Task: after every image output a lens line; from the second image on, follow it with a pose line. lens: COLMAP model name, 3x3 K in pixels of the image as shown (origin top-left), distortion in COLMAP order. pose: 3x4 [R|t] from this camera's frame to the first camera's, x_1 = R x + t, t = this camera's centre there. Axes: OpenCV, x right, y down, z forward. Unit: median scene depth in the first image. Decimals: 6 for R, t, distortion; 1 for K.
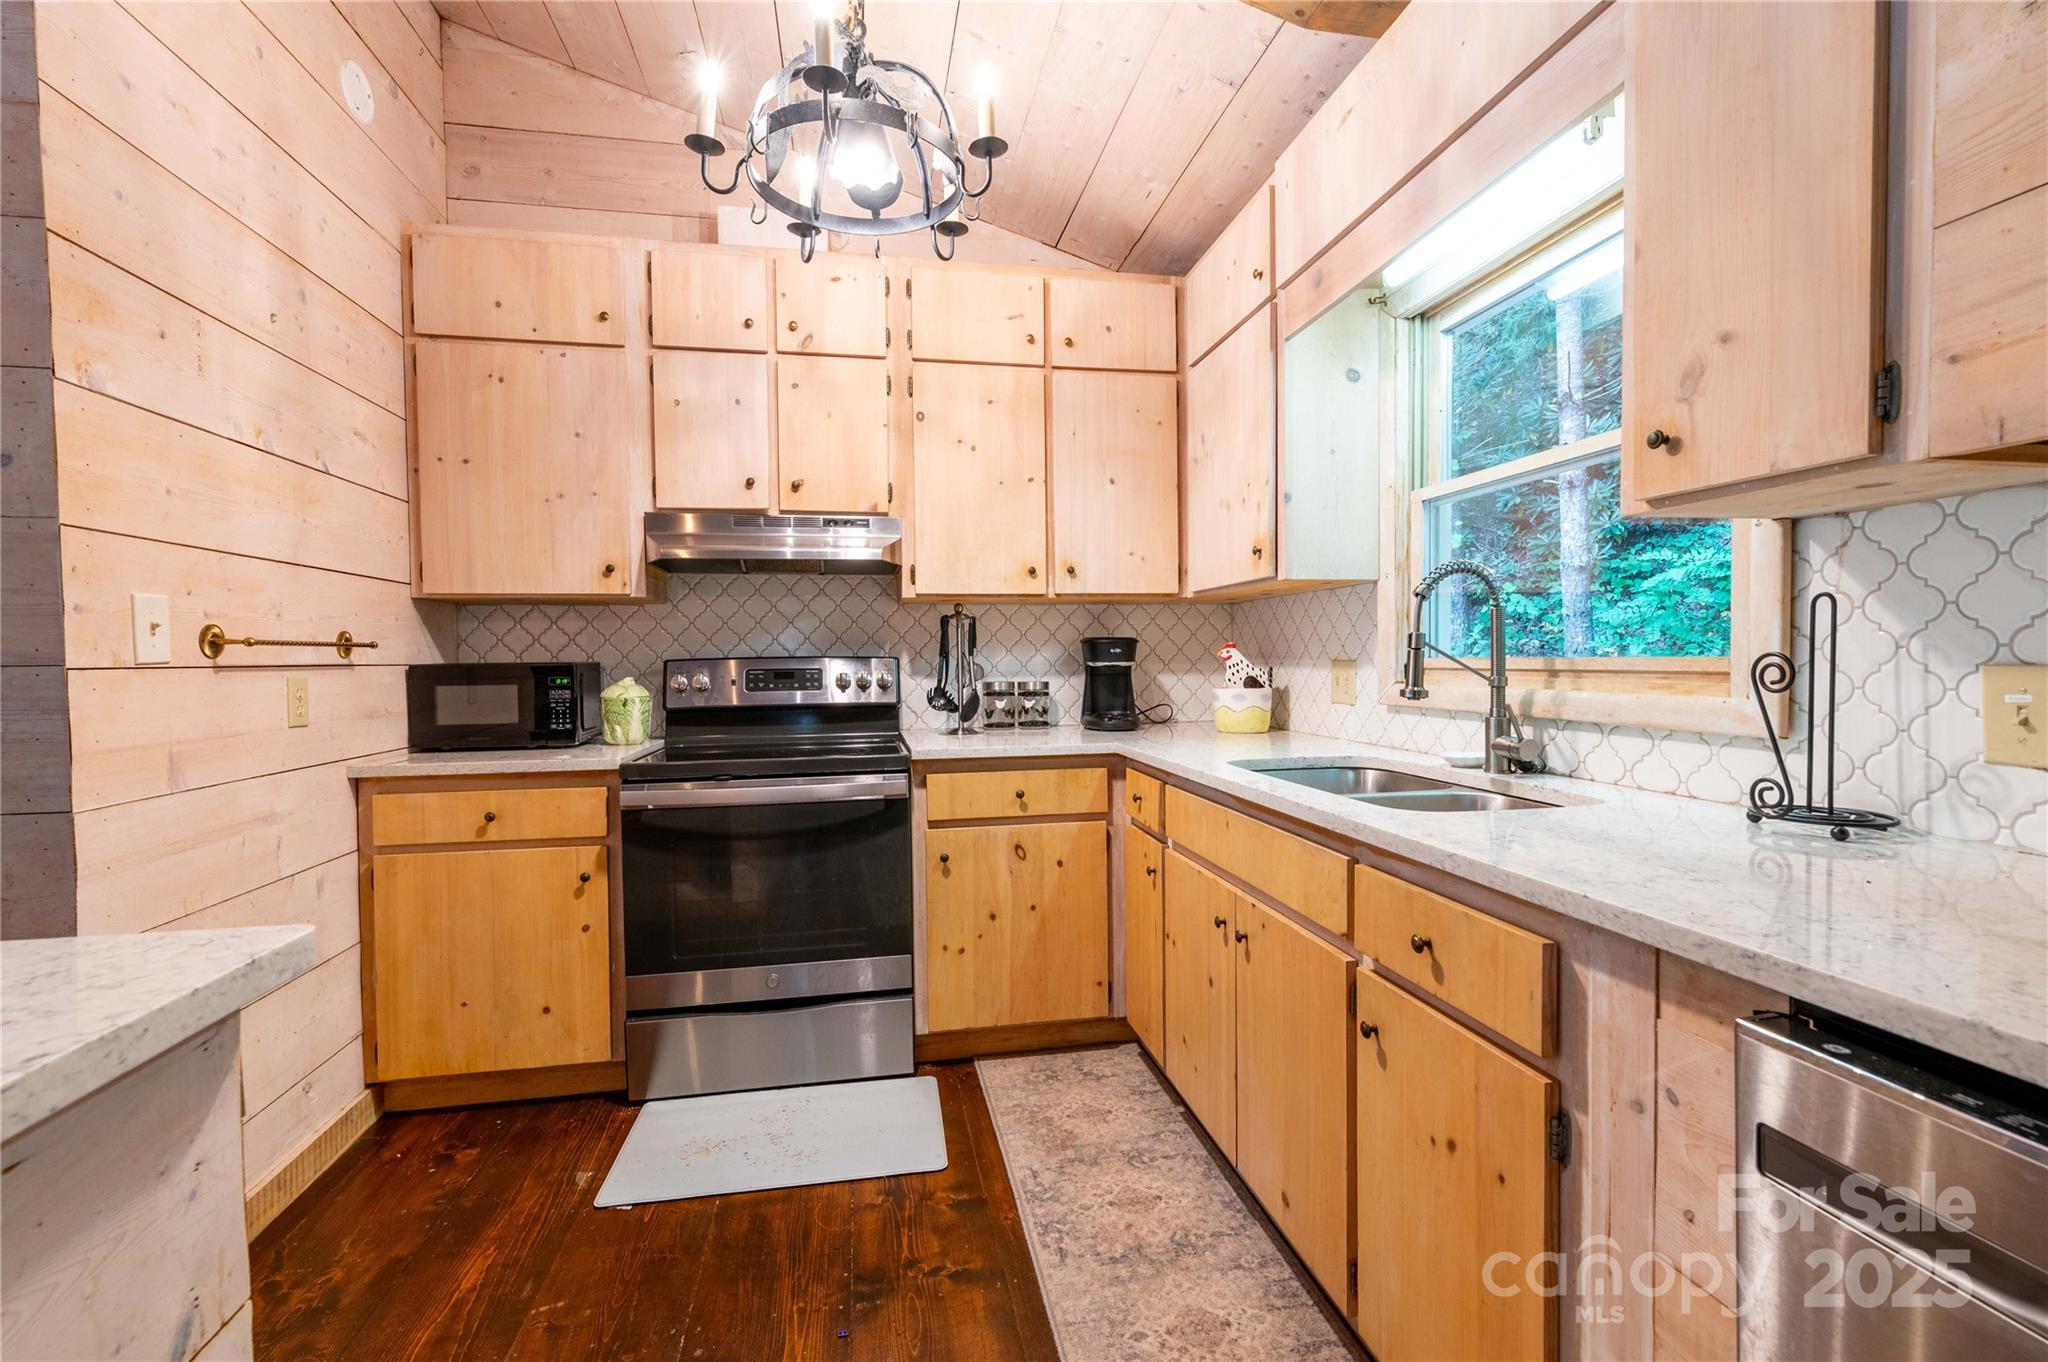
lens RADIAL K [[875.1, 0, 1024.5], [0, 875.1, 679.1], [0, 0, 1]] dist [0.004031, -0.001066]
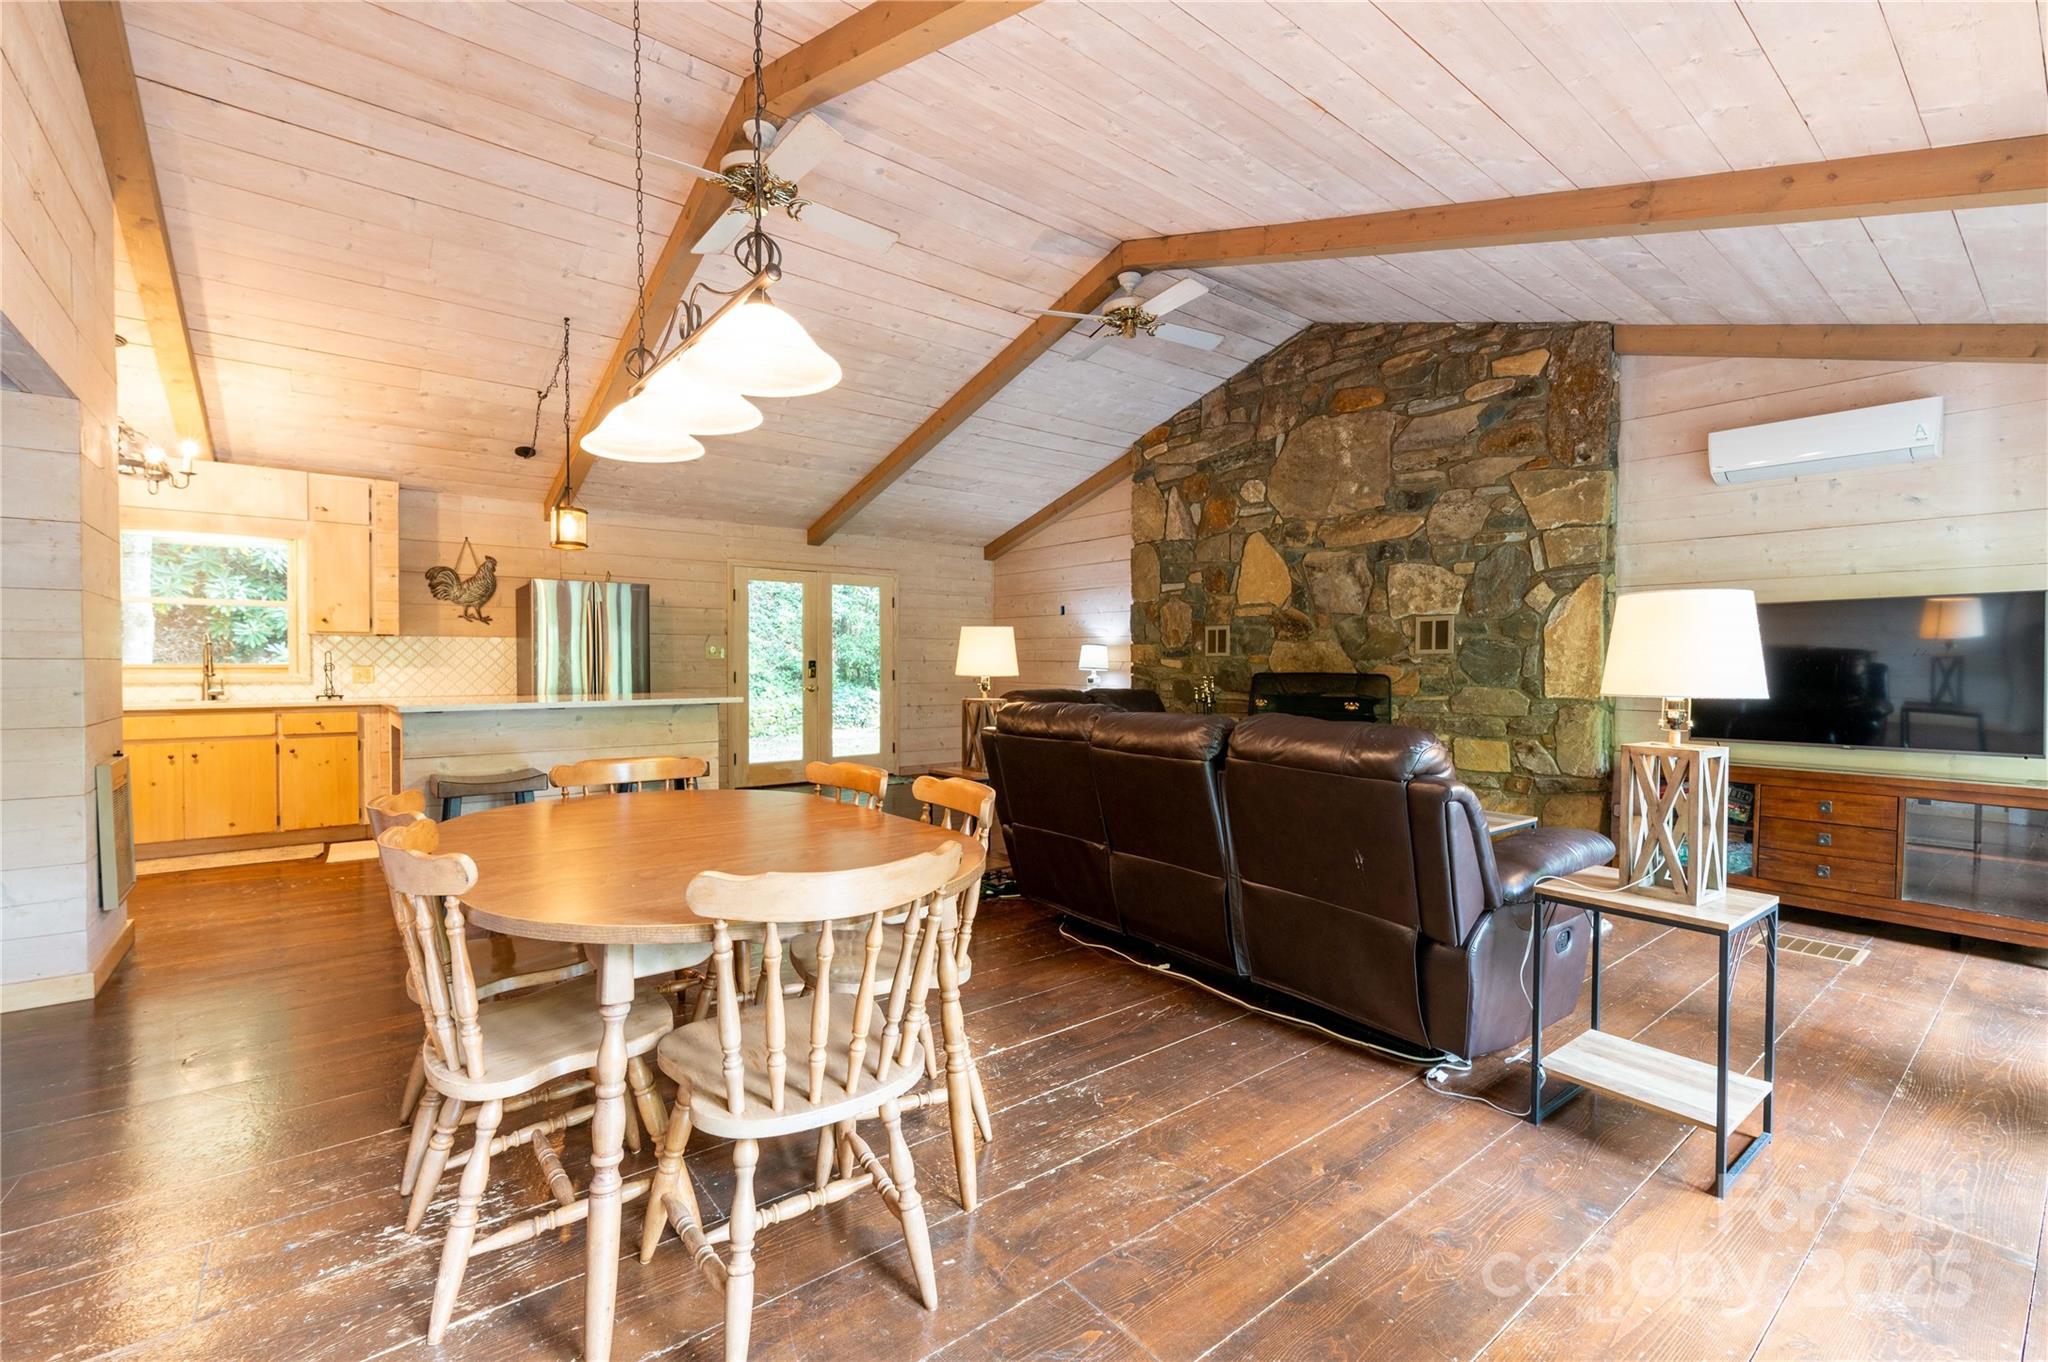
lens RADIAL K [[875.1, 0, 1019.6], [0, 875.1, 678.7], [0, 0, 1]] dist [0.004031, -0.001066]
pose [[-0.469164, -0.001631, 0.883109, -2.536845], [0.027569, 0.999484, 0.016493, 0.039265], [-0.882680, 0.032084, -0.468877, -0.063957]]
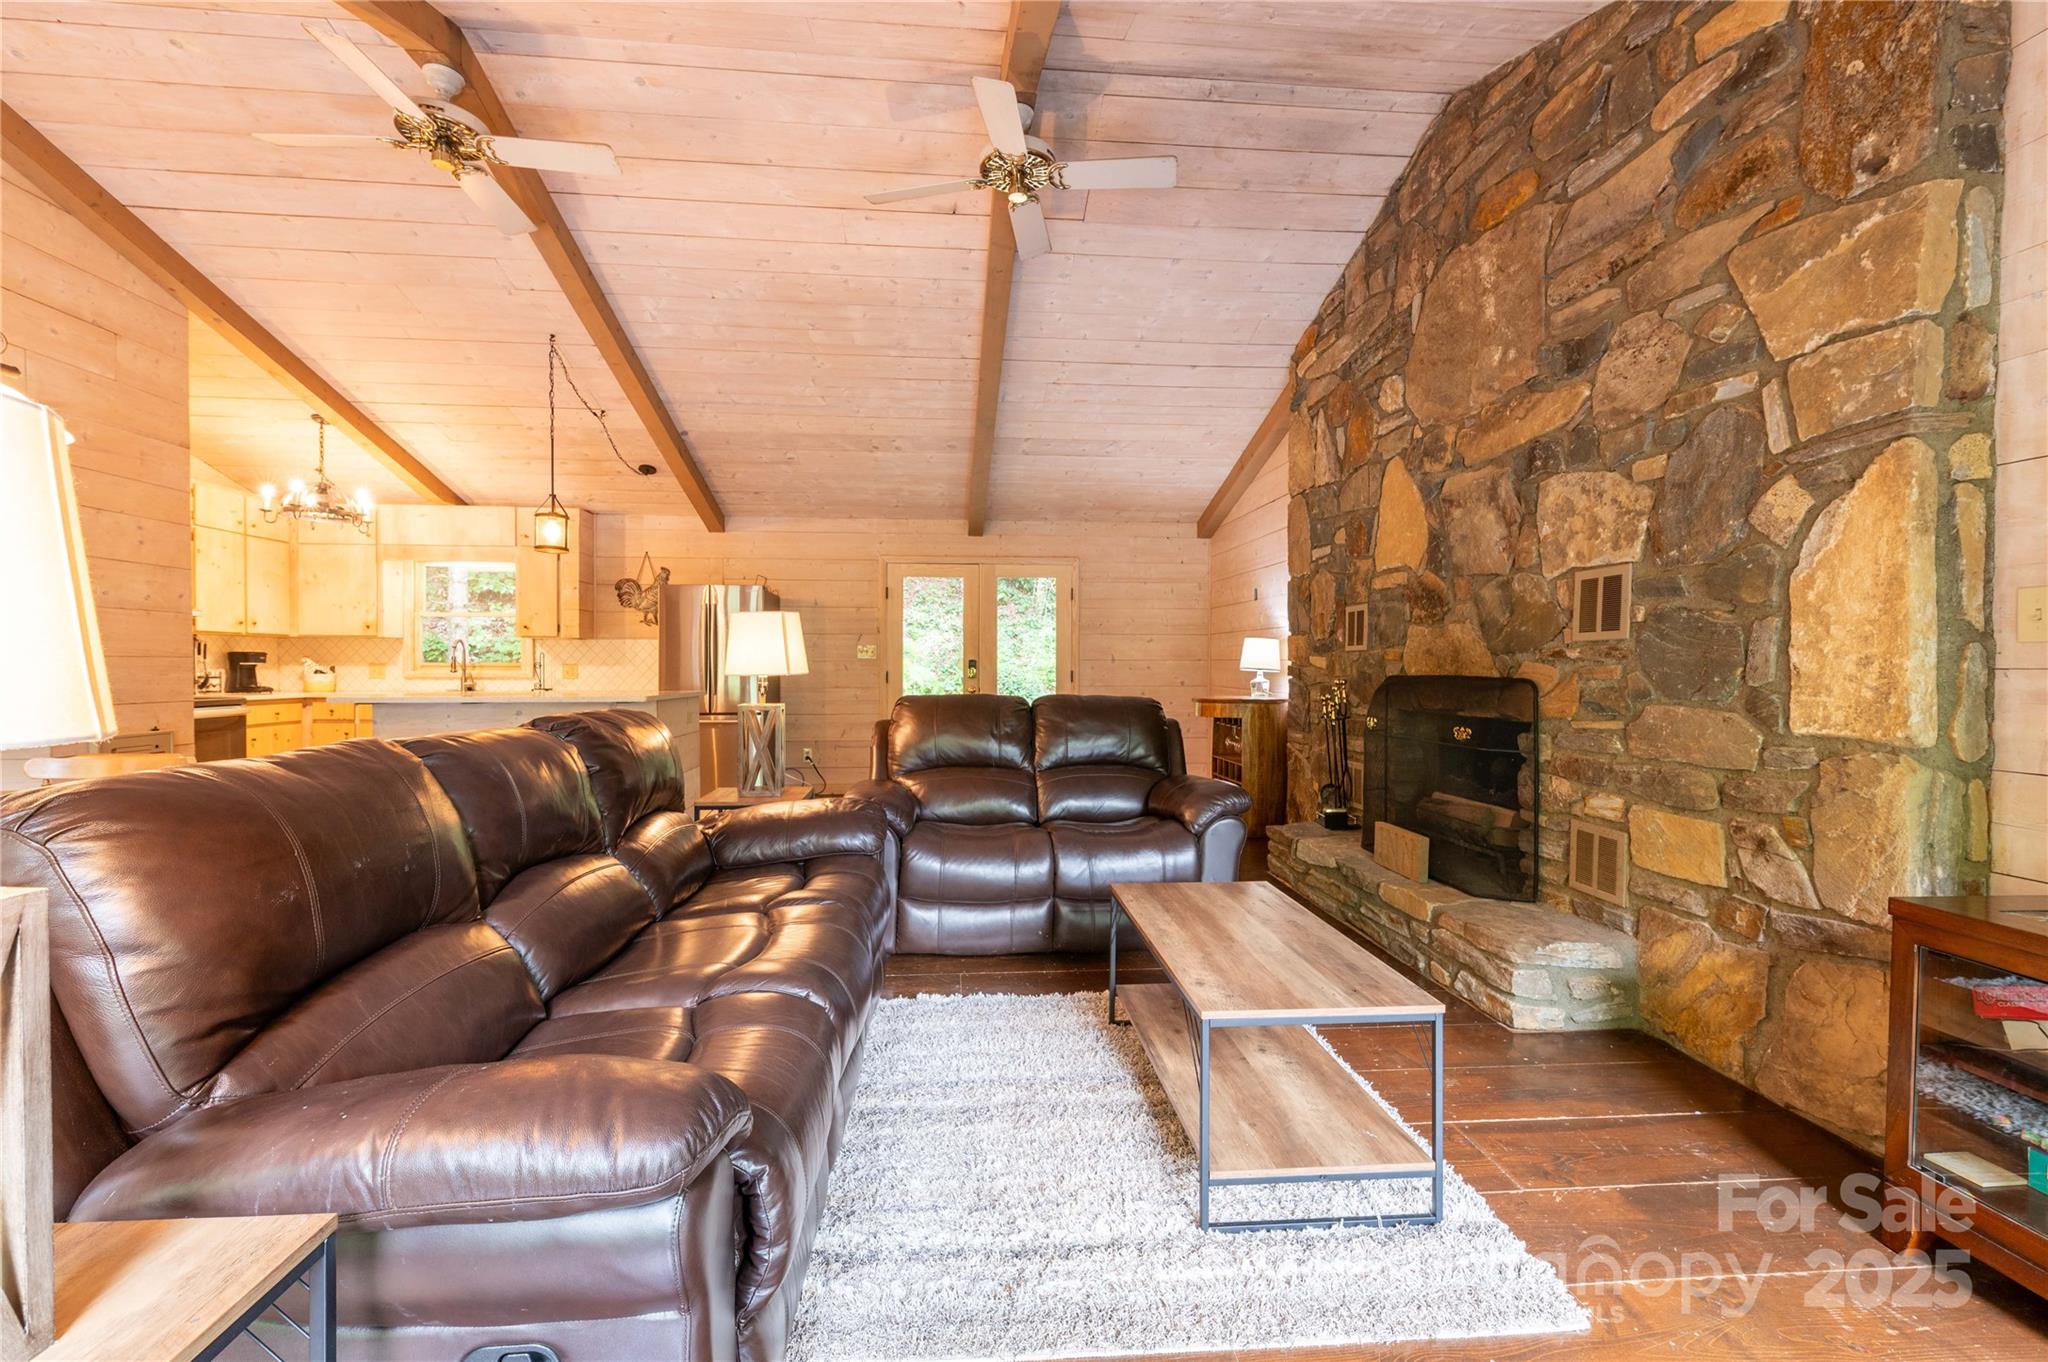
lens RADIAL K [[875.1, 0, 1025.2], [0, 875.1, 678.0], [0, 0, 1]] dist [0.004031, -0.001066]
pose [[0.092026, 0.000235, 0.995757, -2.295584], [0.021746, 0.999761, -0.002246, 0.077607], [-0.995519, 0.021861, 0.091999, -1.376790]]
